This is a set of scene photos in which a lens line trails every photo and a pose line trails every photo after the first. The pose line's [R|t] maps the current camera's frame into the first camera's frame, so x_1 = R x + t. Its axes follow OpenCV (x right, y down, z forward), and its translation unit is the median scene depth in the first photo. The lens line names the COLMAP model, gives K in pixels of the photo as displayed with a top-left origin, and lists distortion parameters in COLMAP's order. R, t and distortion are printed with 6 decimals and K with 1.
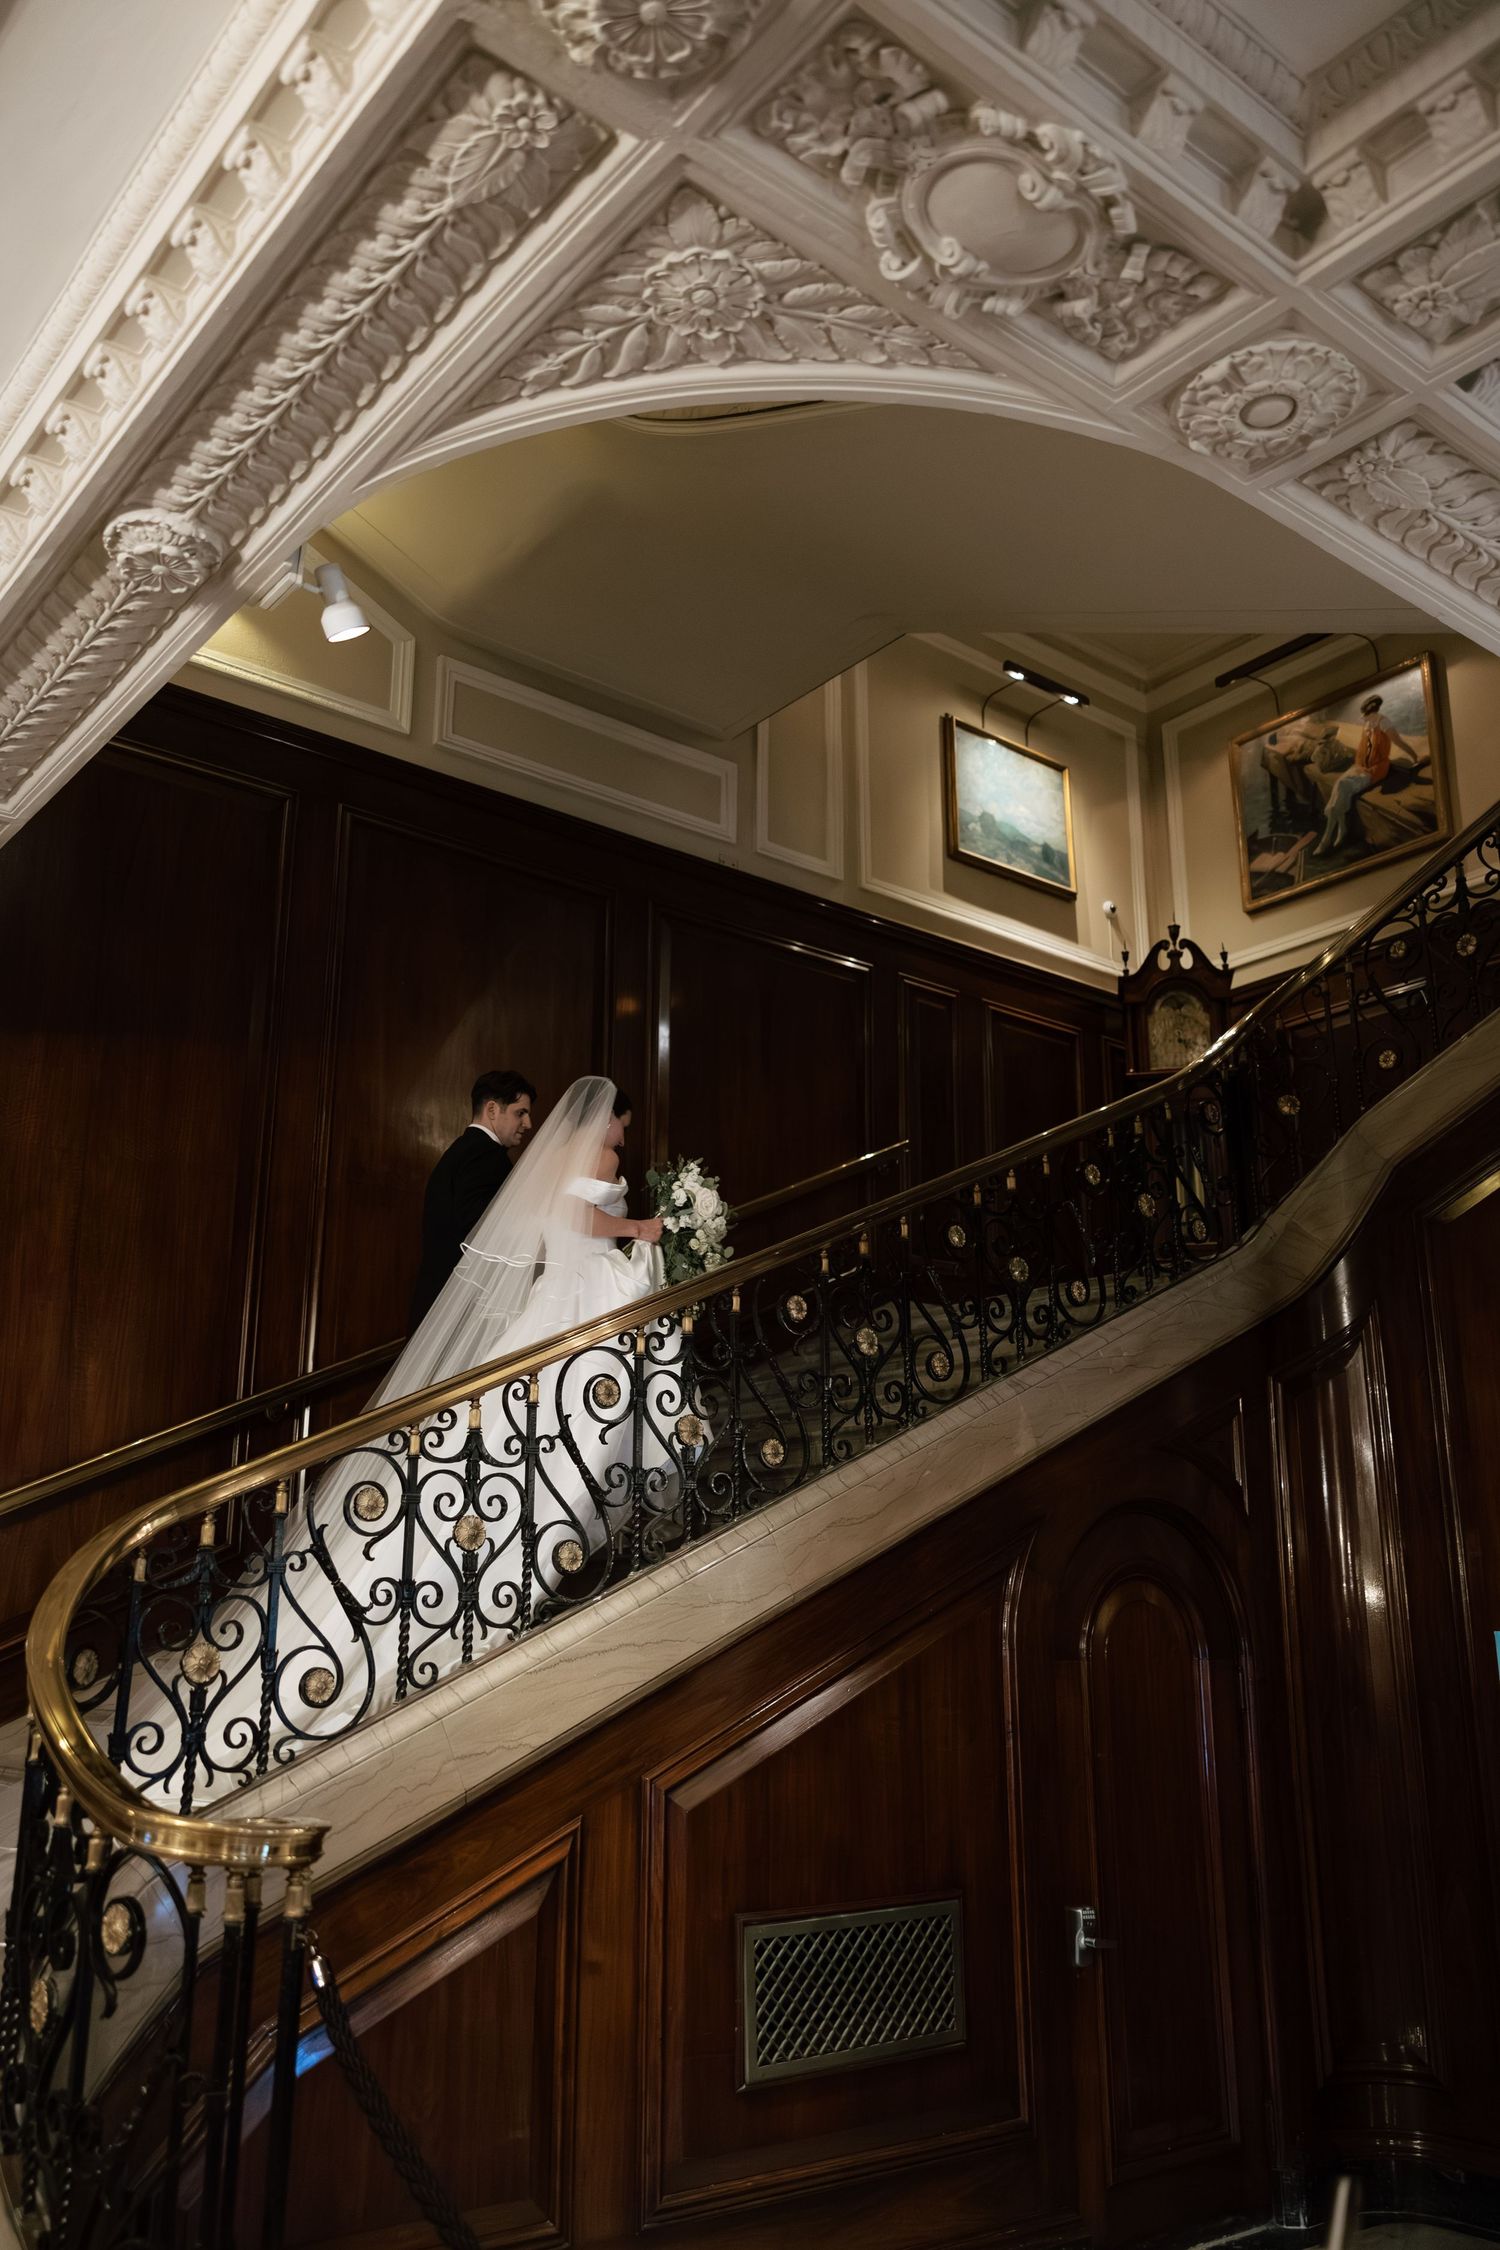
lens RADIAL K [[1831.7, 0, 737.6], [0, 1831.7, 1126.8], [0, 0, 1]] dist [0.005023, 0.016160]
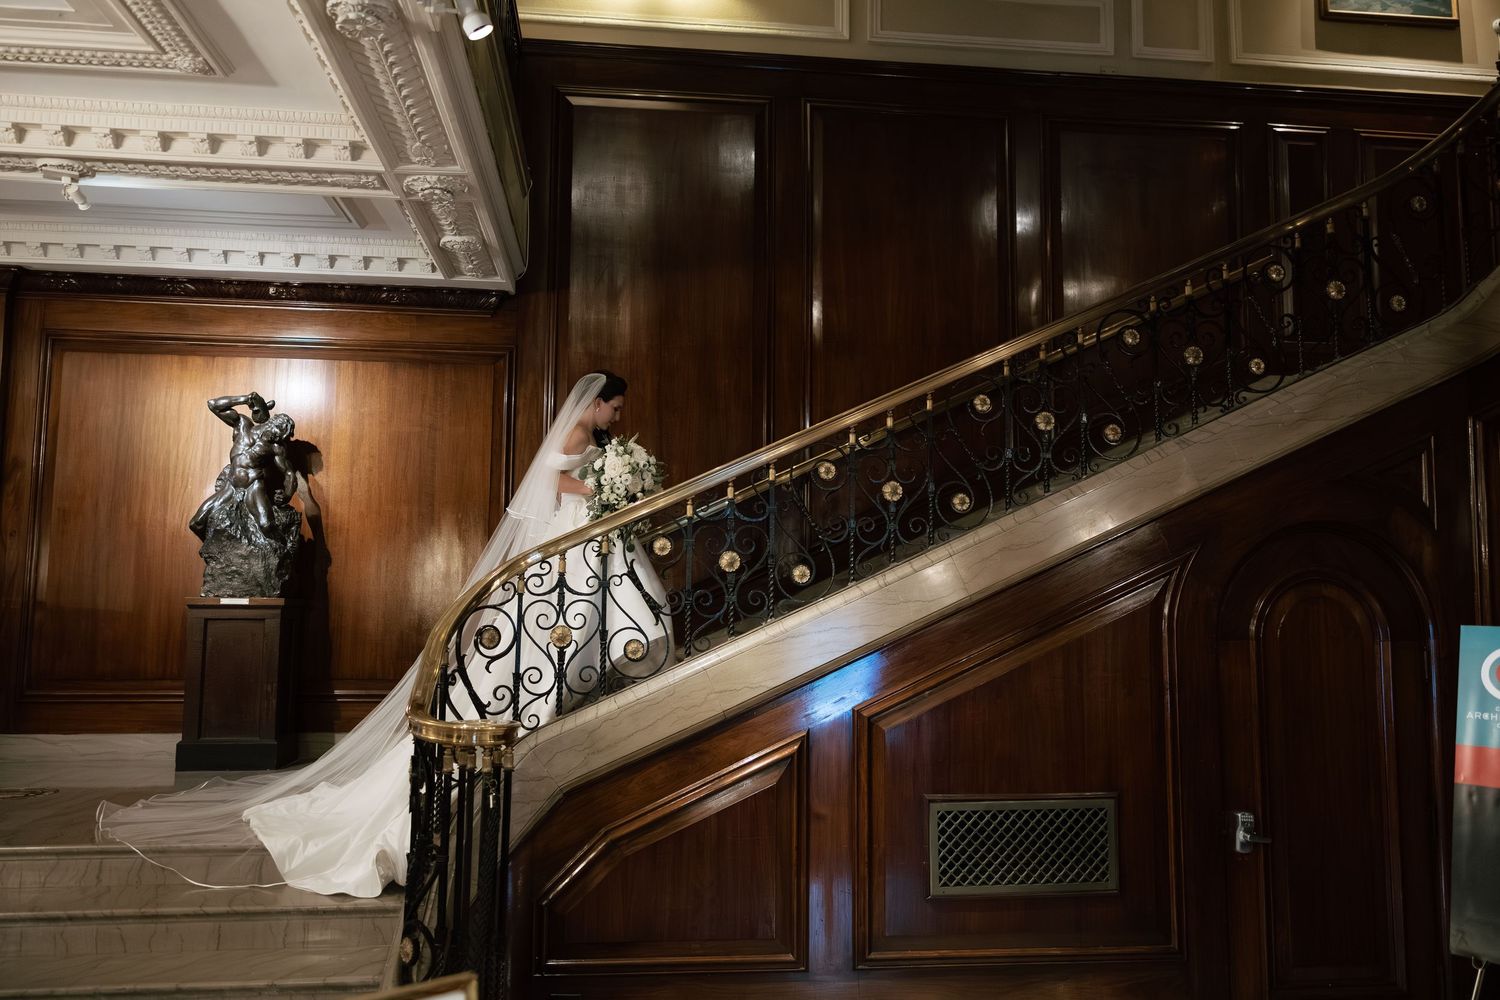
lens RADIAL K [[1165.9, 0, 750.1], [0, 1165.9, 492.1], [0, 0, 1]] dist [0.018038, -0.013627]
pose [[0.848889, -0.049756, -0.526223, 0.194766], [0.139160, 0.981475, 0.131688, 0.011258], [0.509923, -0.185018, 0.840088, 0.063415]]
